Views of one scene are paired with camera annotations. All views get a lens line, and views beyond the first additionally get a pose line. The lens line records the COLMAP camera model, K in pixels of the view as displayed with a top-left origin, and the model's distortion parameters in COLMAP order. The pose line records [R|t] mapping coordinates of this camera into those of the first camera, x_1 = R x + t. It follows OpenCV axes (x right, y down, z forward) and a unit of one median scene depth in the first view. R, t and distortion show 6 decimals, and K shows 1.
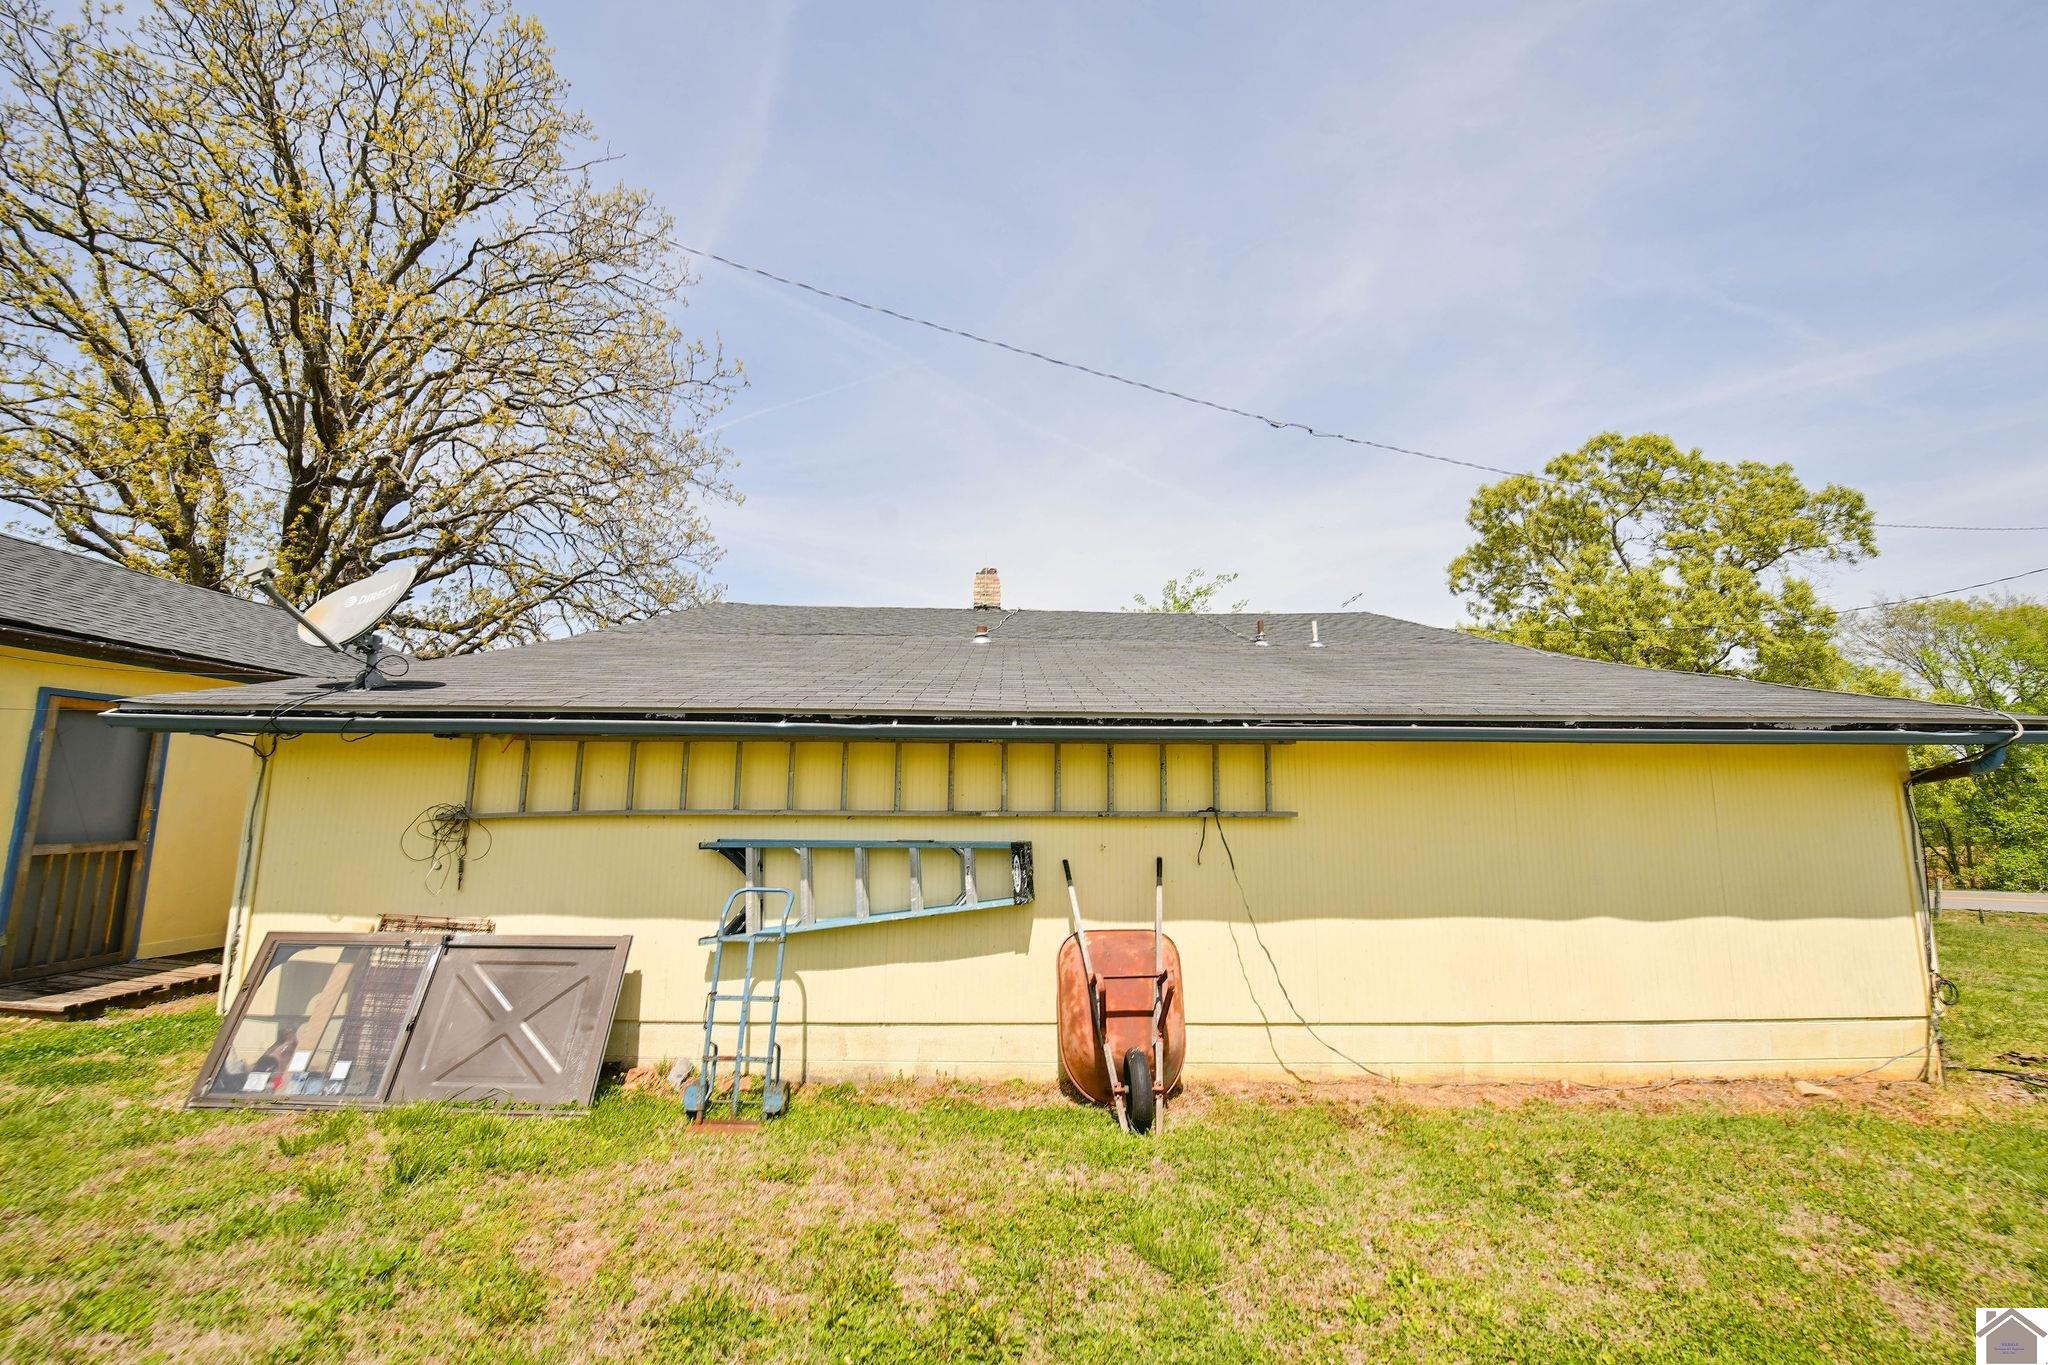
lens RADIAL K [[871.8, 0, 1021.9], [0, 871.8, 661.7], [0, 0, 1]] dist [-0.023434, -0.000384]
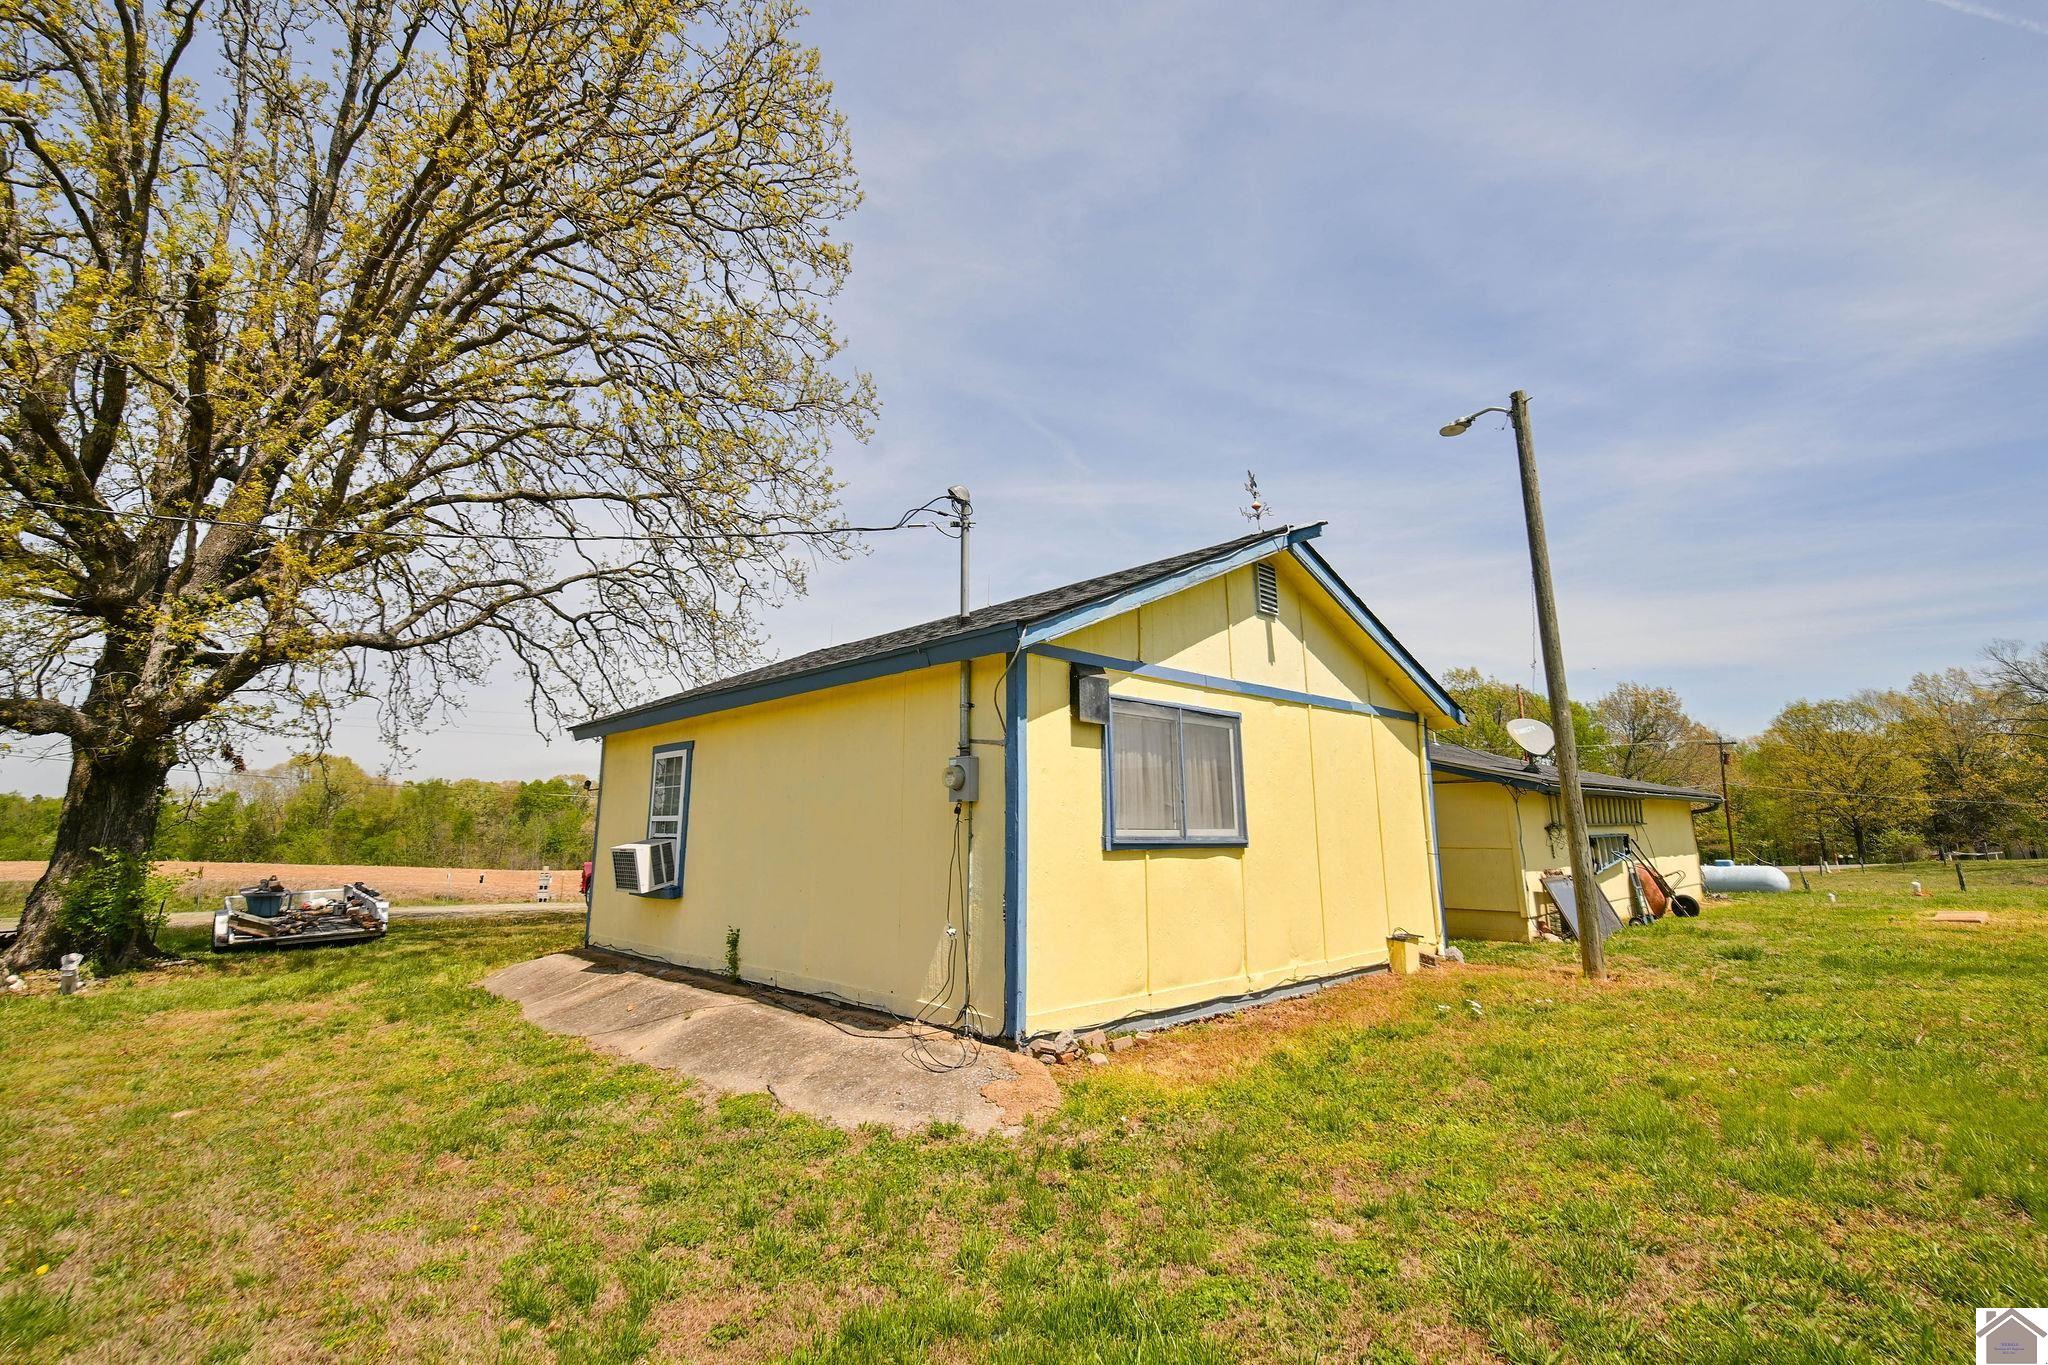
lens RADIAL K [[942.3, 0, 998.3], [0, 942.3, 607.1], [0, 0, 1]] dist [-0.024750, -0.000321]
pose [[0.745482, 0.146115, 0.650314, -3.525024], [-0.099198, 0.989132, -0.108527, 0.009303], [-0.659103, 0.016395, 0.751874, 0.054020]]
